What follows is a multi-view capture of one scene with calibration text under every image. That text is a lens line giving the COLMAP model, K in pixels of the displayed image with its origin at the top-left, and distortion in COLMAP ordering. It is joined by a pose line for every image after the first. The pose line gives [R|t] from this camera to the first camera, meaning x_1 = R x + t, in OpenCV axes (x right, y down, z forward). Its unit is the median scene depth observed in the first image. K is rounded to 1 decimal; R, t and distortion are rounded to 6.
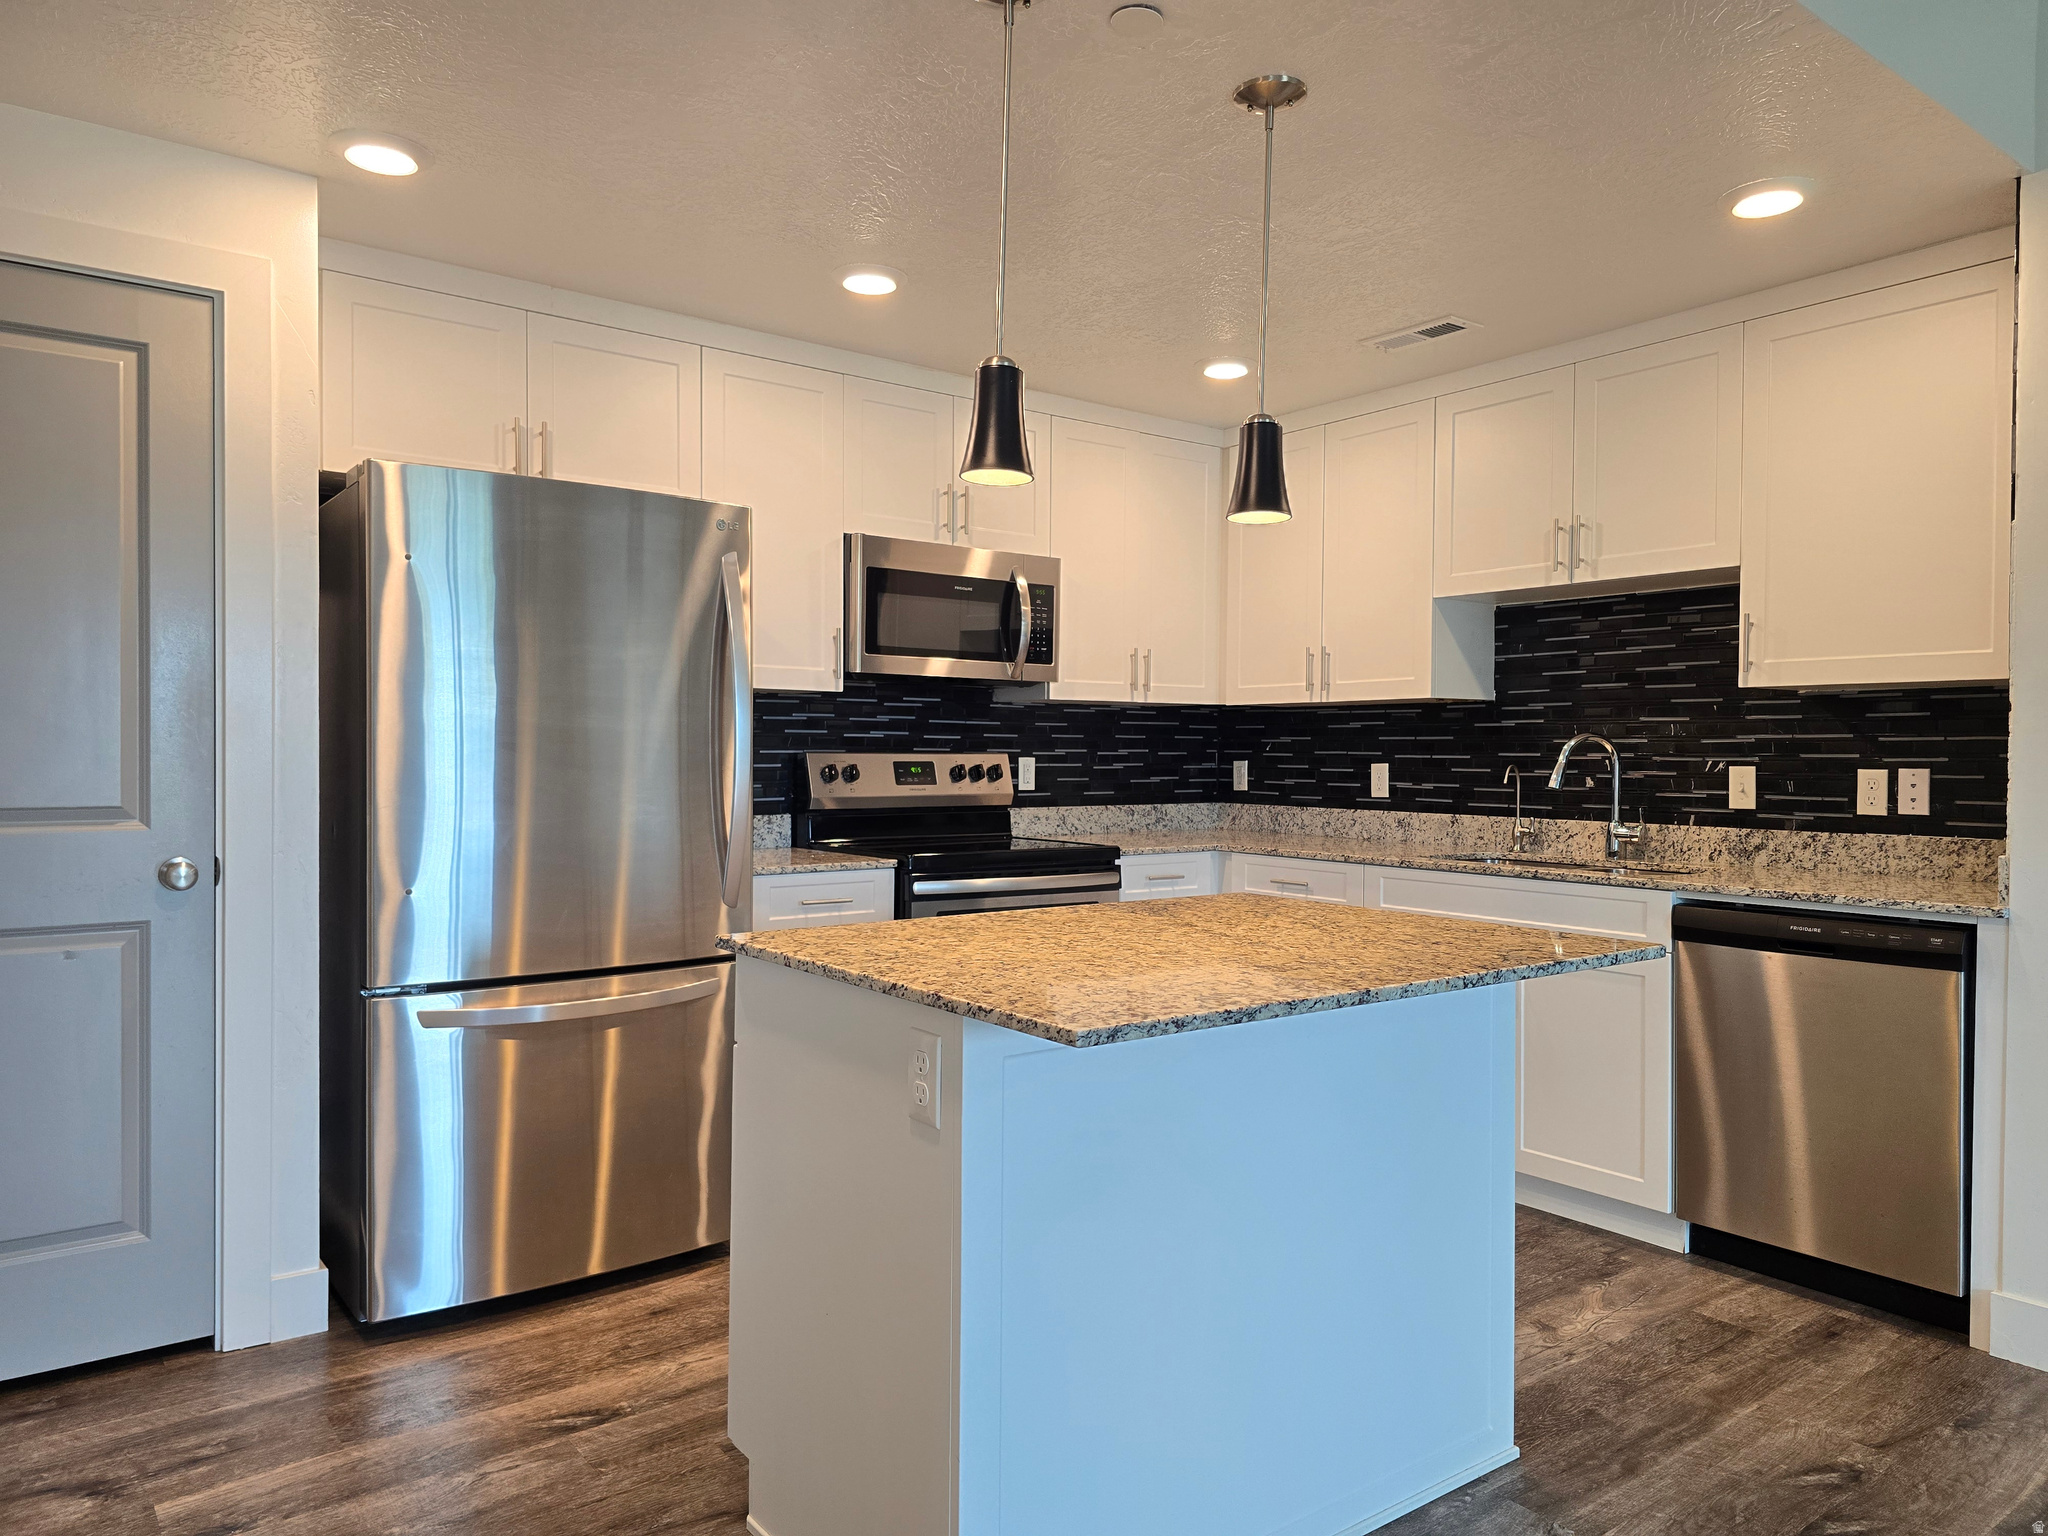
lens RADIAL K [[1365.8, 0, 1033.3], [0, 1365.8, 768.0], [0, 0, 1]] dist [0.070087, -0.063899]
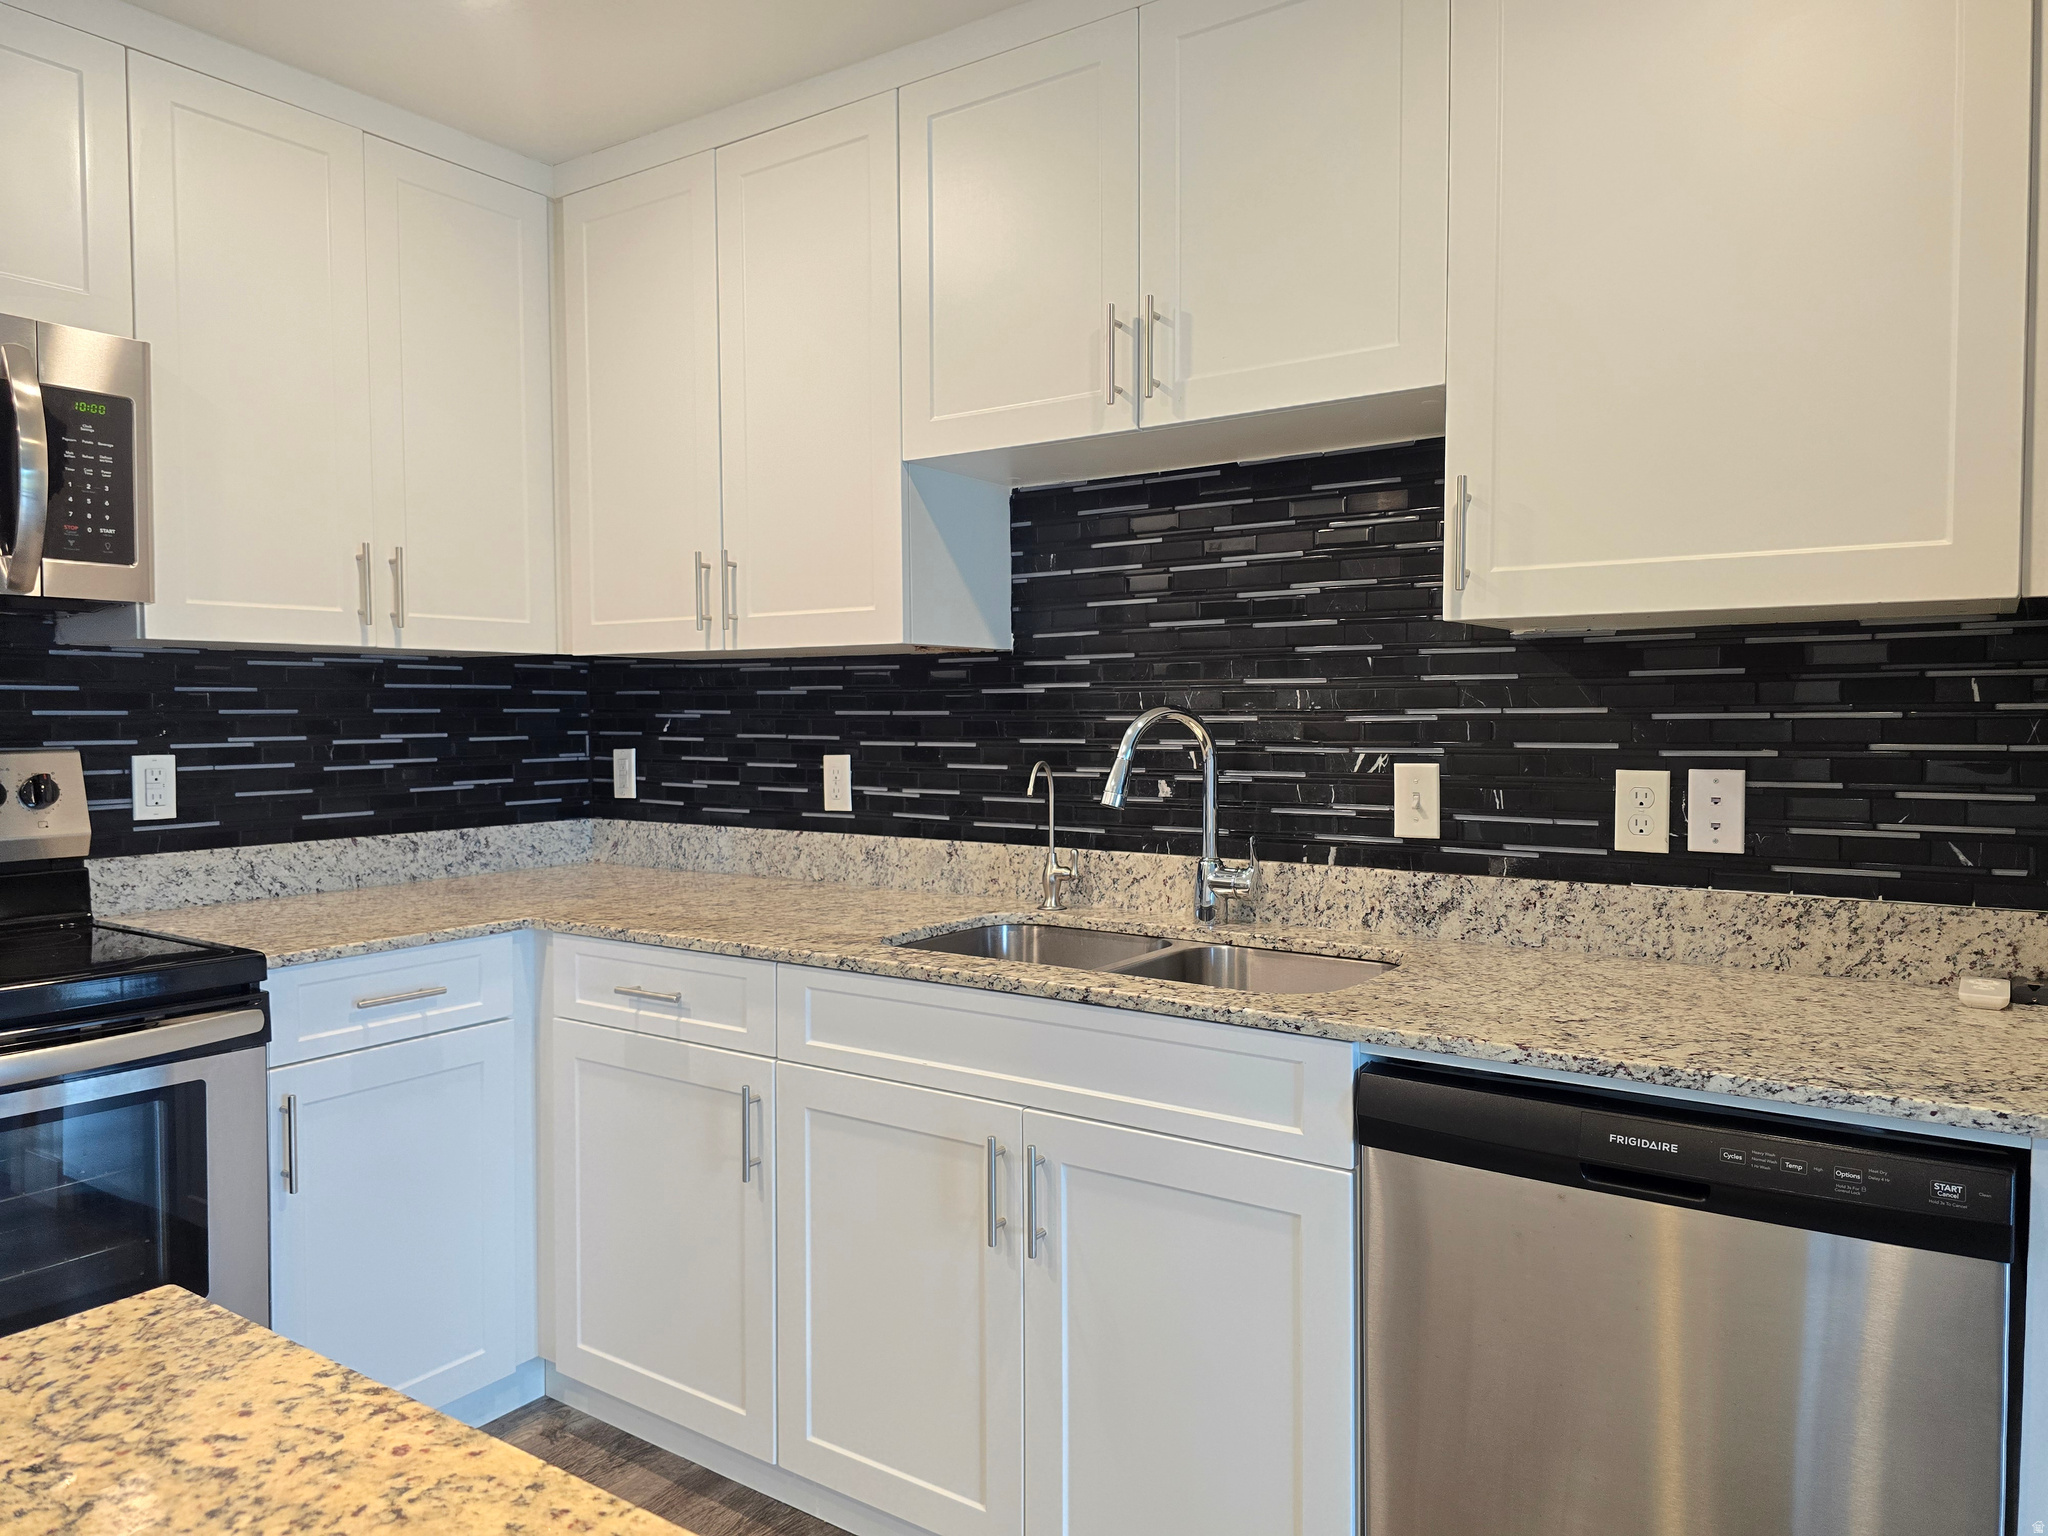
lens RADIAL K [[1365.8, 0, 1021.6], [0, 1365.8, 759.5], [0, 0, 1]] dist [0.070087, -0.063899]
pose [[0.950158, -0.019624, 0.311151, 0.170089], [0.012584, 0.999618, 0.024619, -0.017757], [-0.311515, -0.019476, 0.950042, 0.481968]]
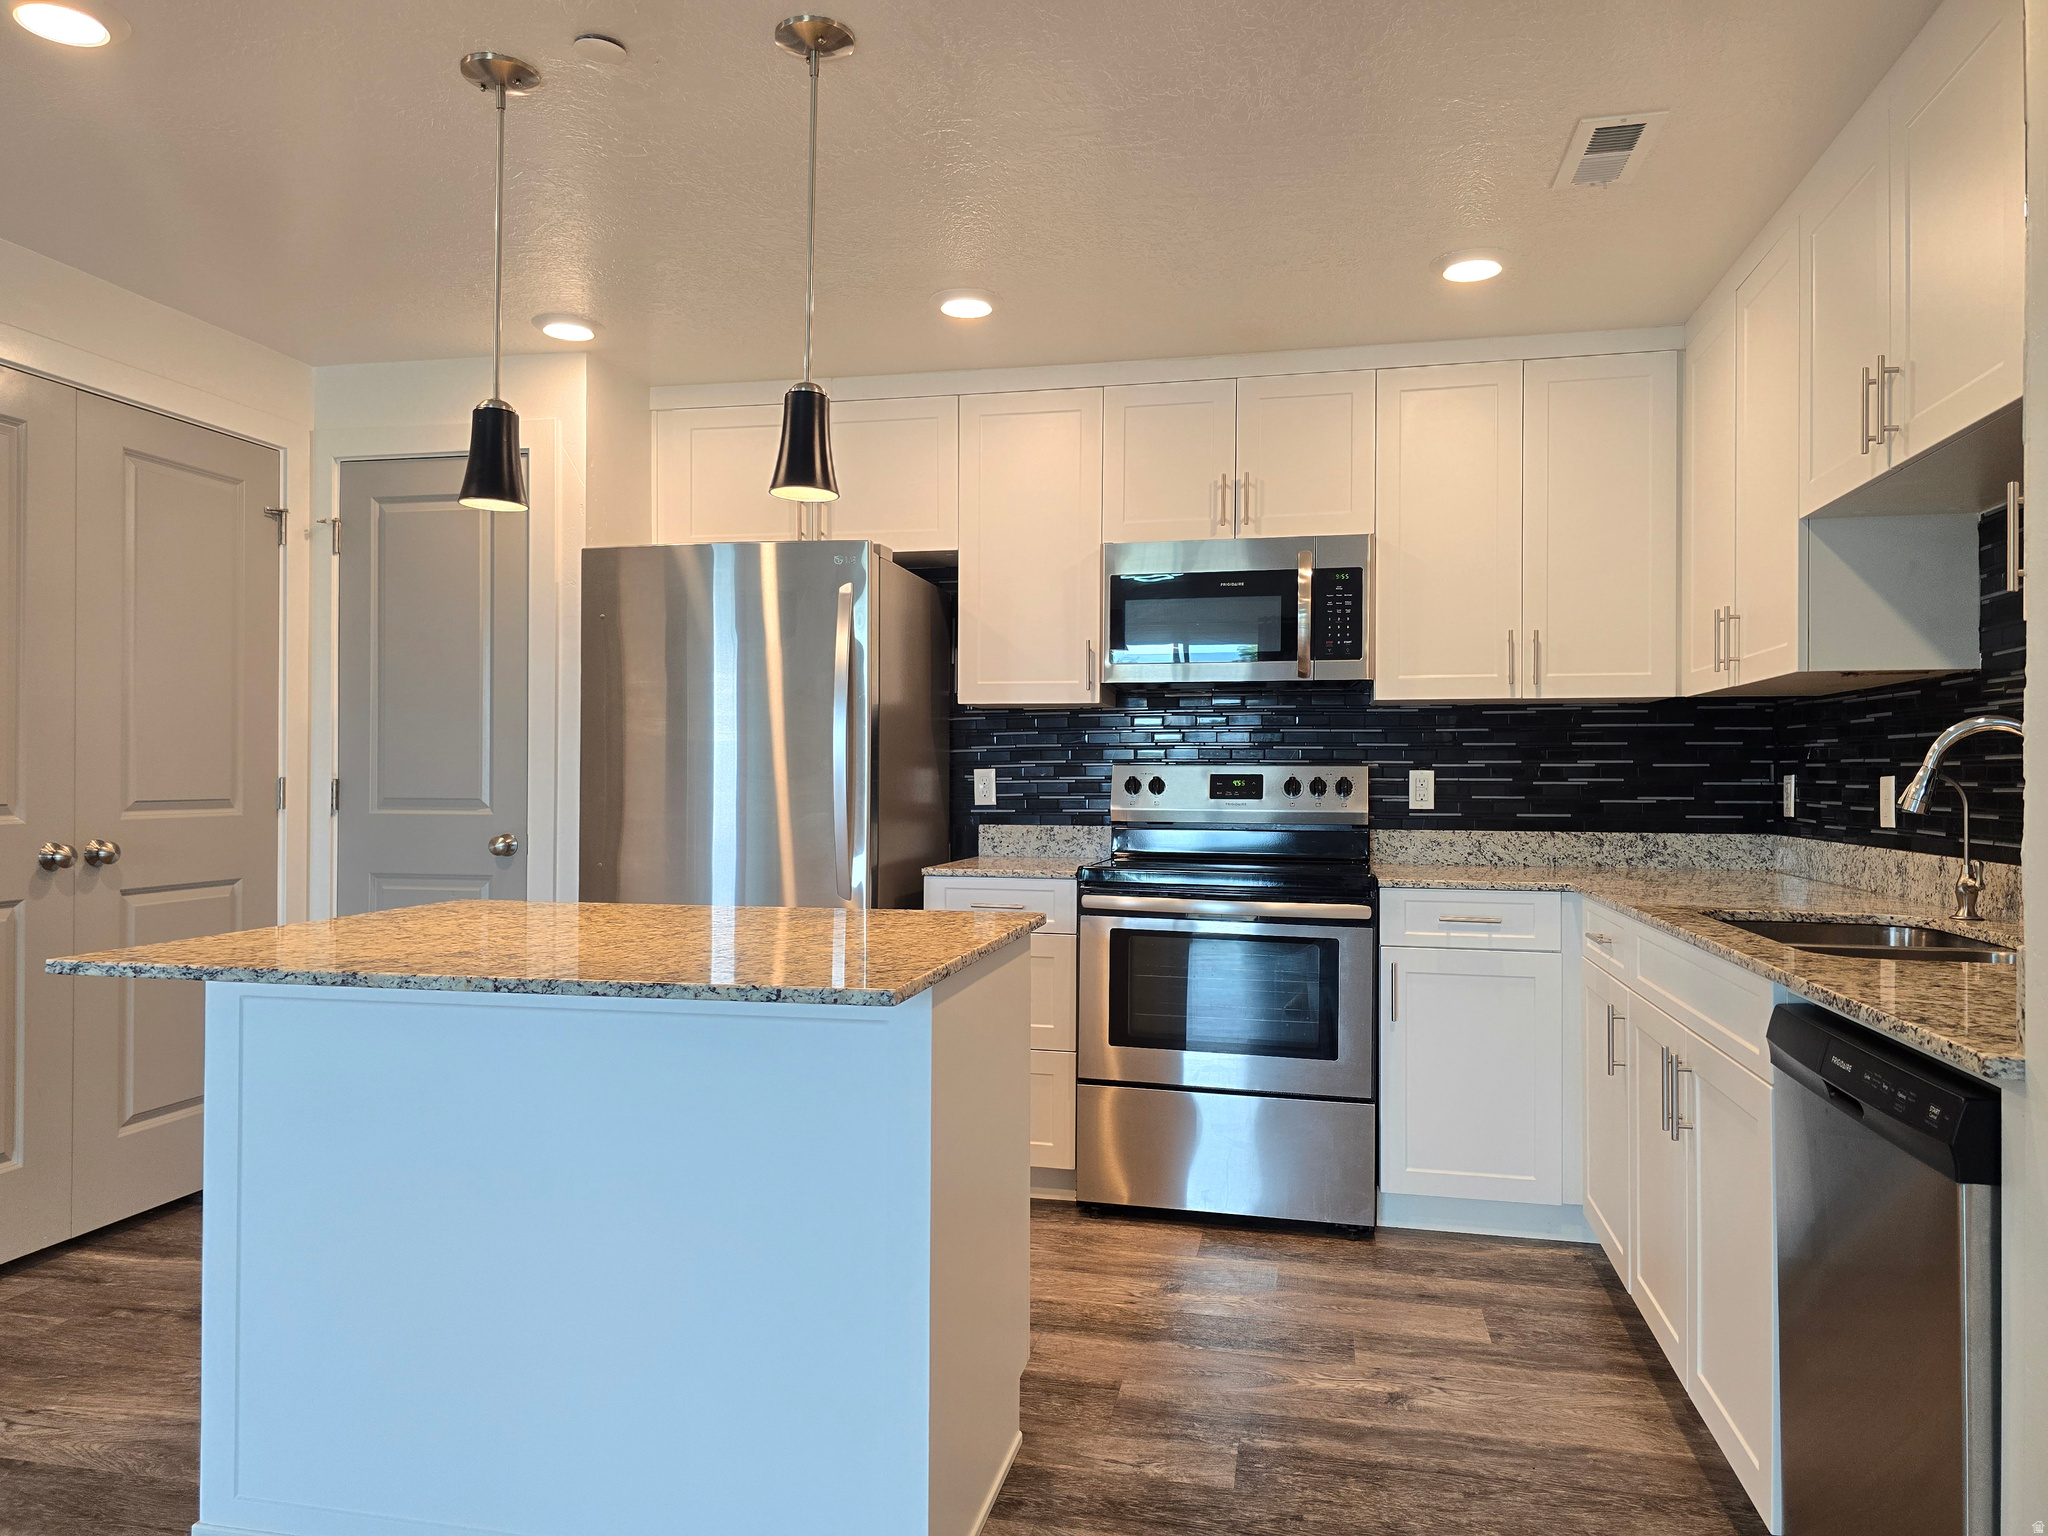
lens RADIAL K [[1365.8, 0, 1021.5], [0, 1365.8, 761.0], [0, 0, 1]] dist [0.070087, -0.063899]
pose [[0.646330, -0.011797, -0.762967, 0.579312], [-0.010238, 0.999656, -0.024130, 0.011413], [0.762990, 0.023407, 0.645987, 0.310692]]
